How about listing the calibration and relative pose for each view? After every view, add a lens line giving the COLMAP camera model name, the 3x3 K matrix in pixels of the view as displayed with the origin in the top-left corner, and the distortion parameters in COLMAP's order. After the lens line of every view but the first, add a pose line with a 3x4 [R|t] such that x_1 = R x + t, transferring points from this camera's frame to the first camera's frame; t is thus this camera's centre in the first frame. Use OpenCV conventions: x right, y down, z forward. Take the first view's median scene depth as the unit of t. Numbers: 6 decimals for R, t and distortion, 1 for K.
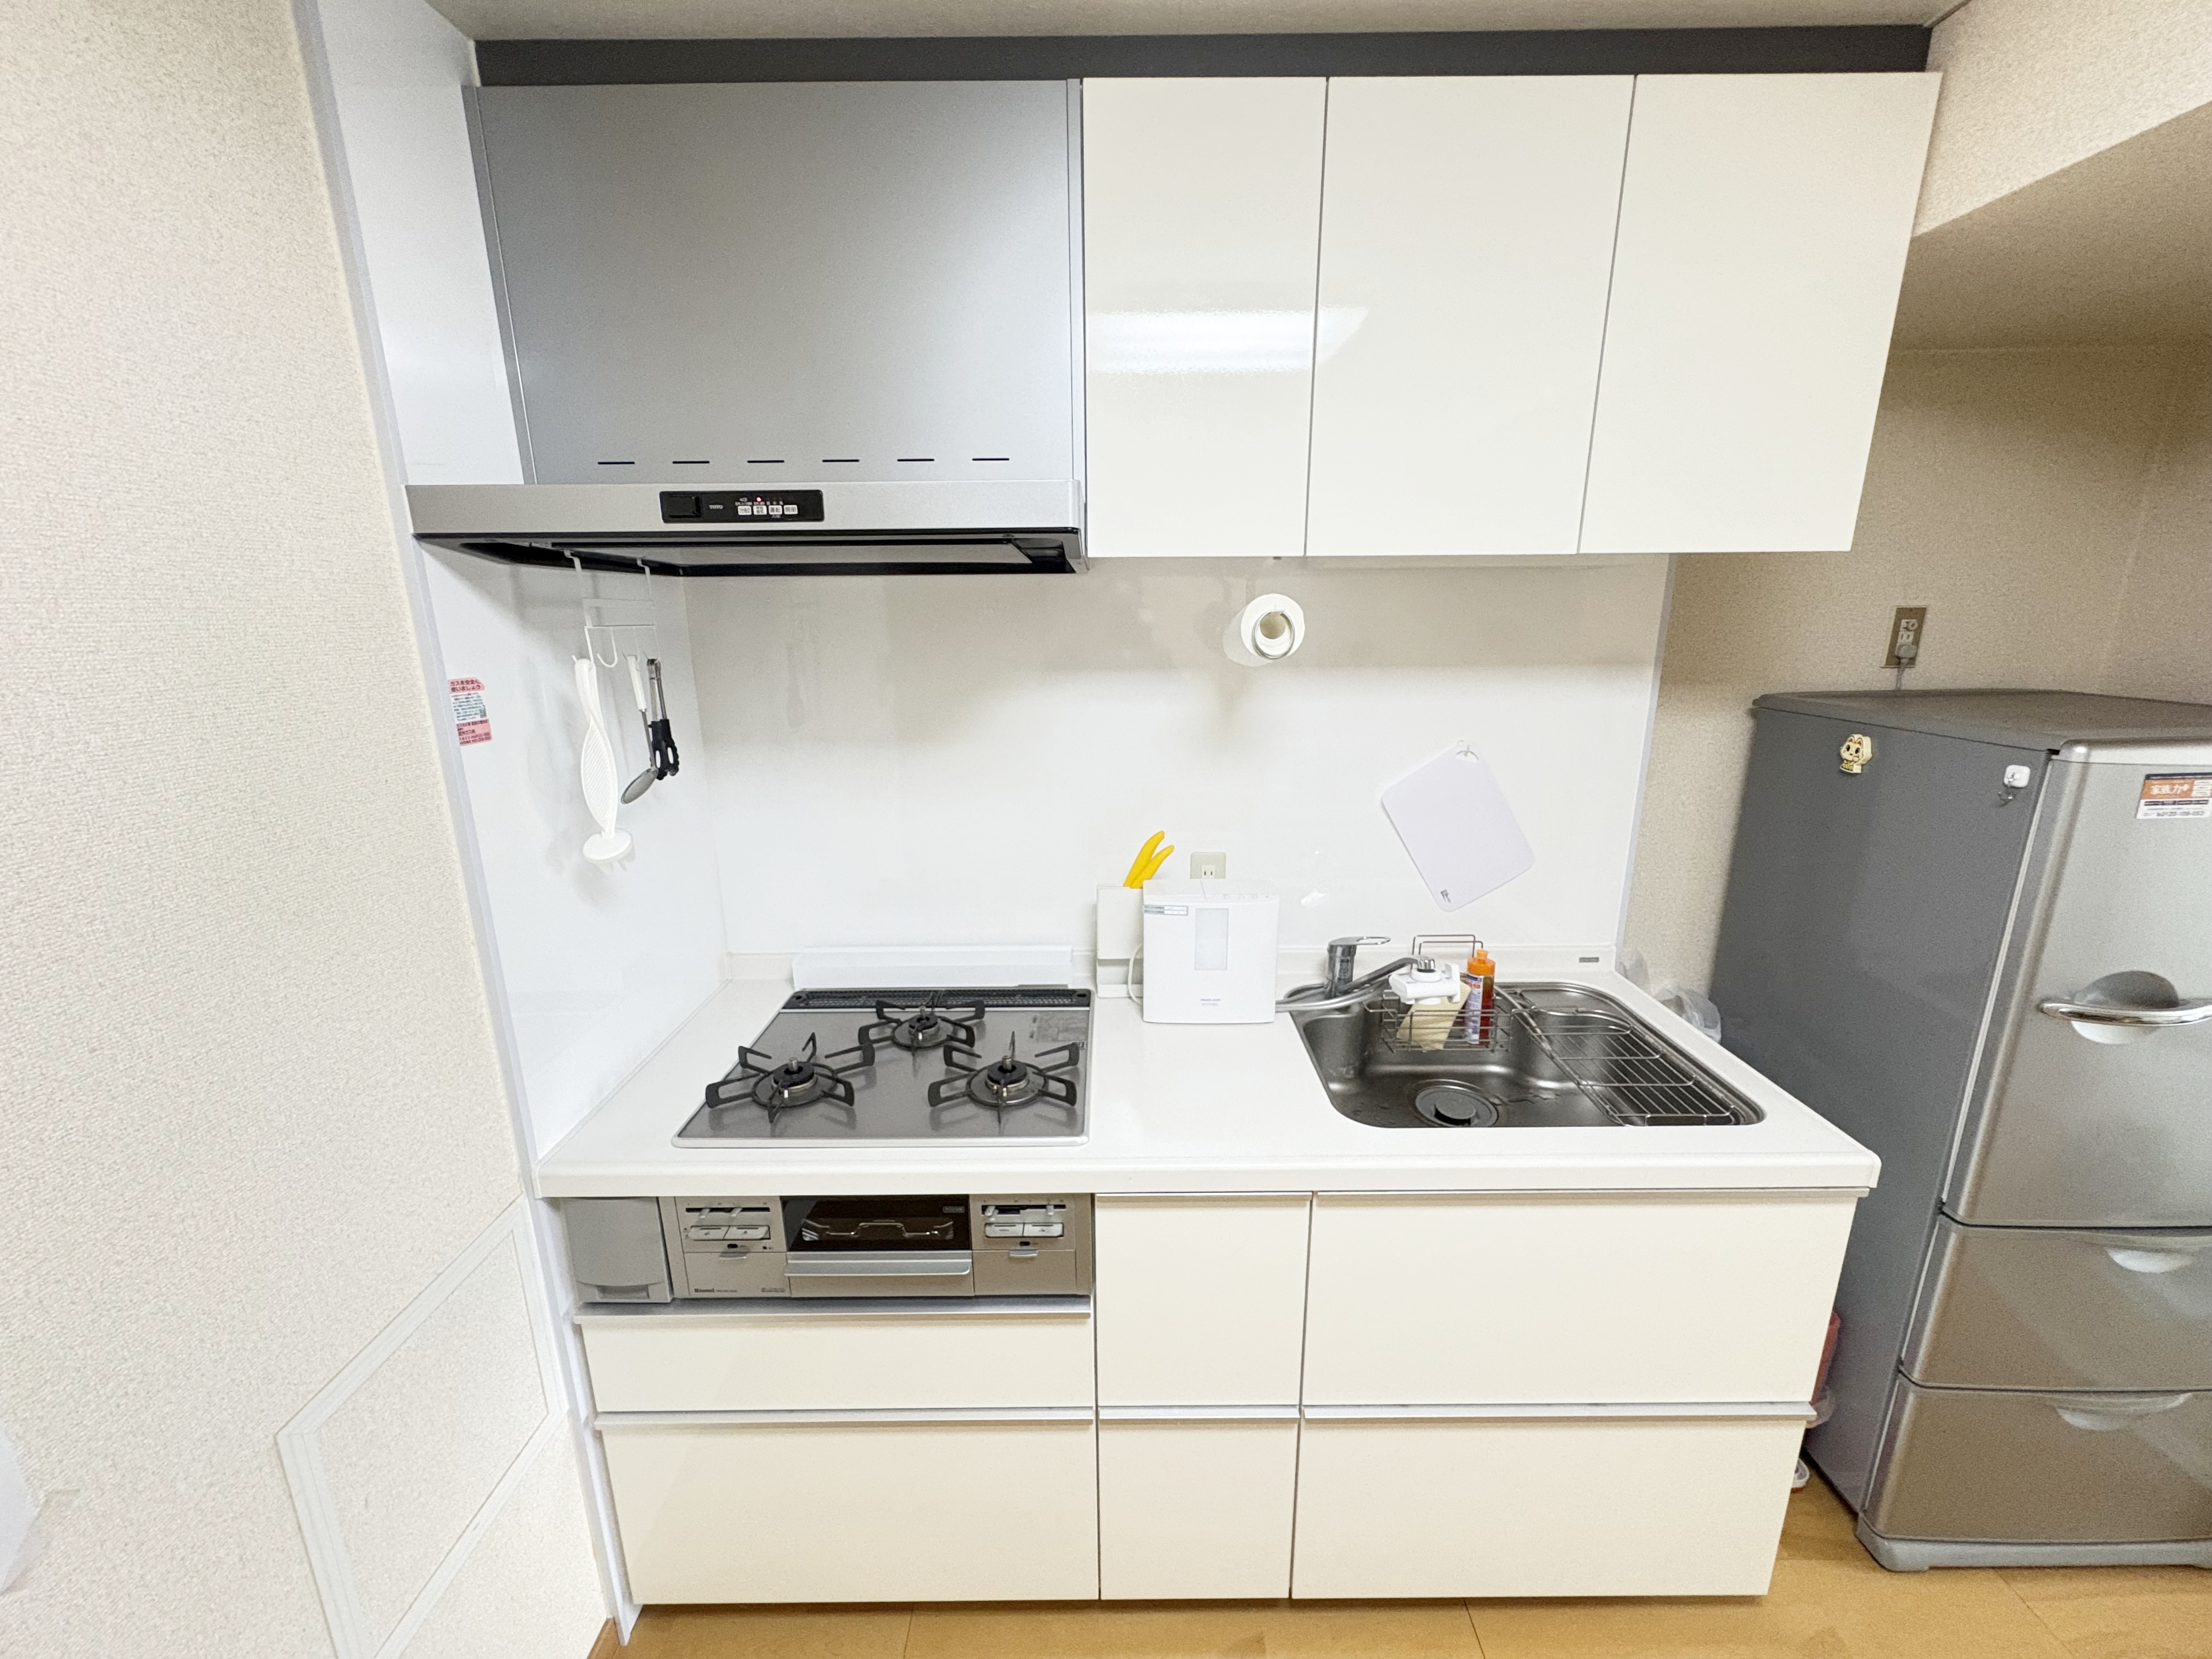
lens RADIAL K [[880.8, 0, 1106.6], [0, 880.8, 829.9], [0, 0, 1]] dist [0.000585, 0.000025]
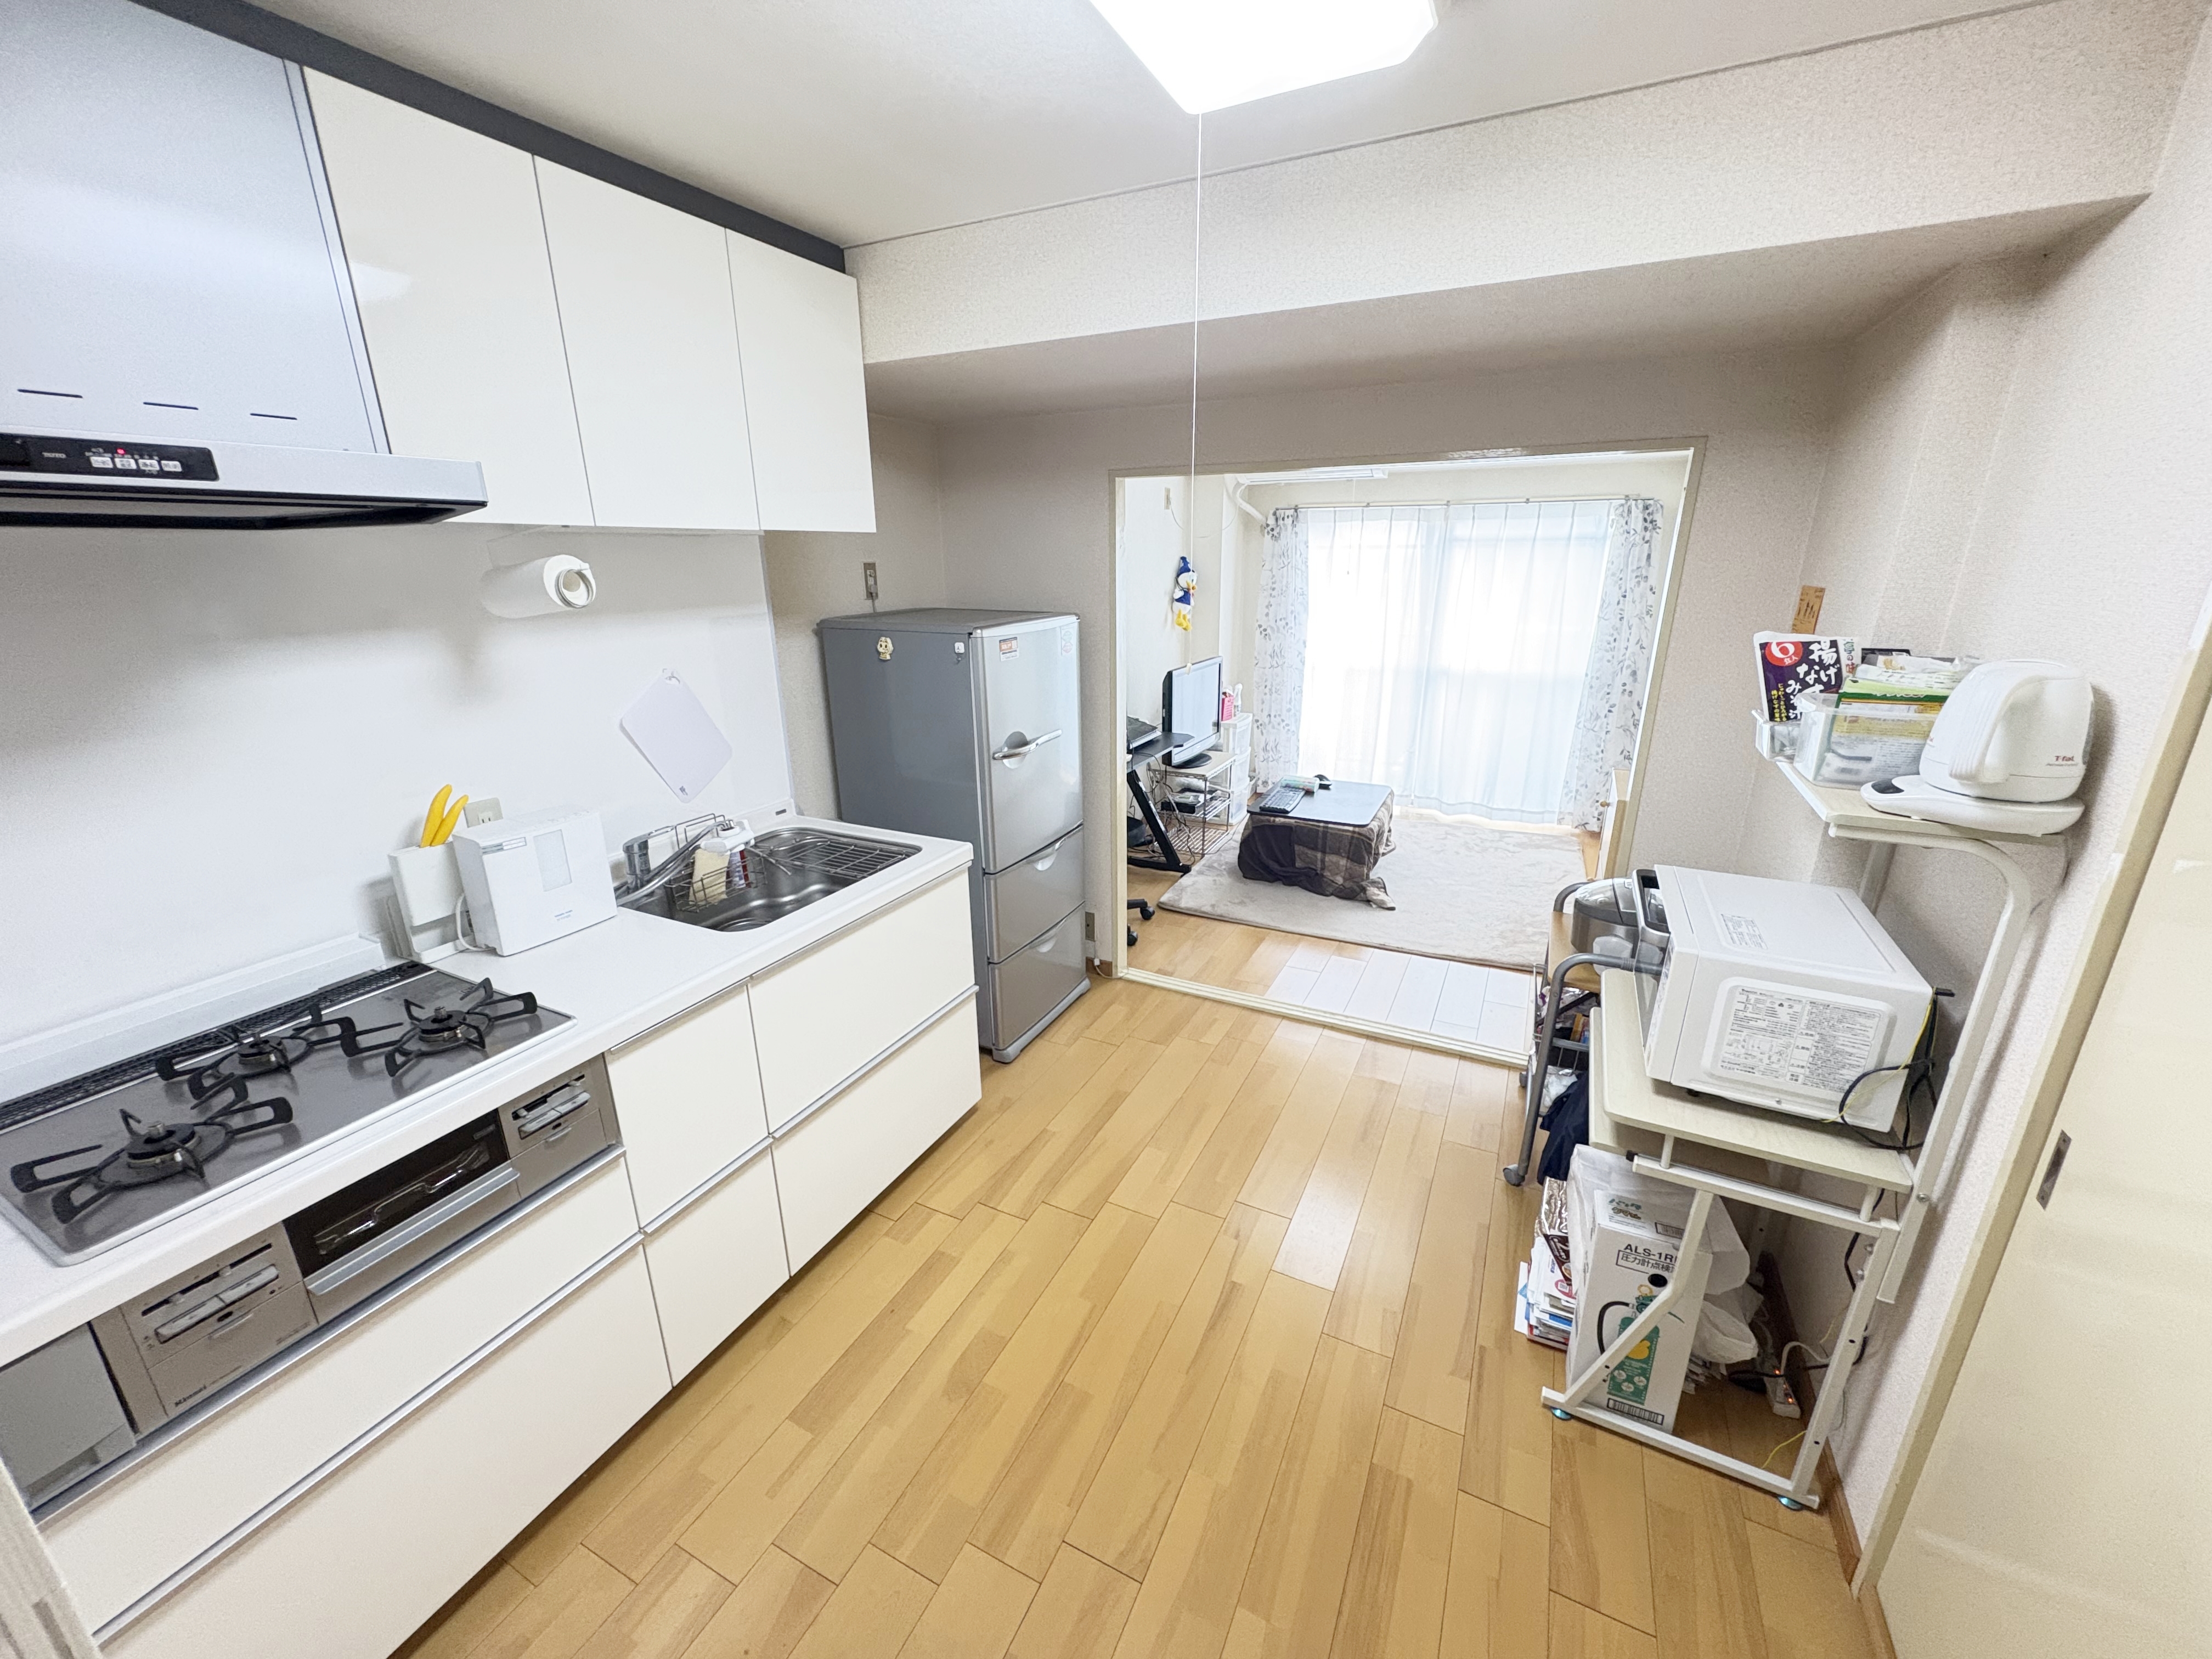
lens RADIAL K [[880.8, 0, 1103.4], [0, 880.8, 833.1], [0, 0, 1]] dist [0.000585, 0.000025]
pose [[0.448984, -0.266964, 0.852727, -0.624065], [0.223924, 0.957489, 0.181859, 0.050084], [-0.865027, 0.109294, 0.489677, -0.217441]]
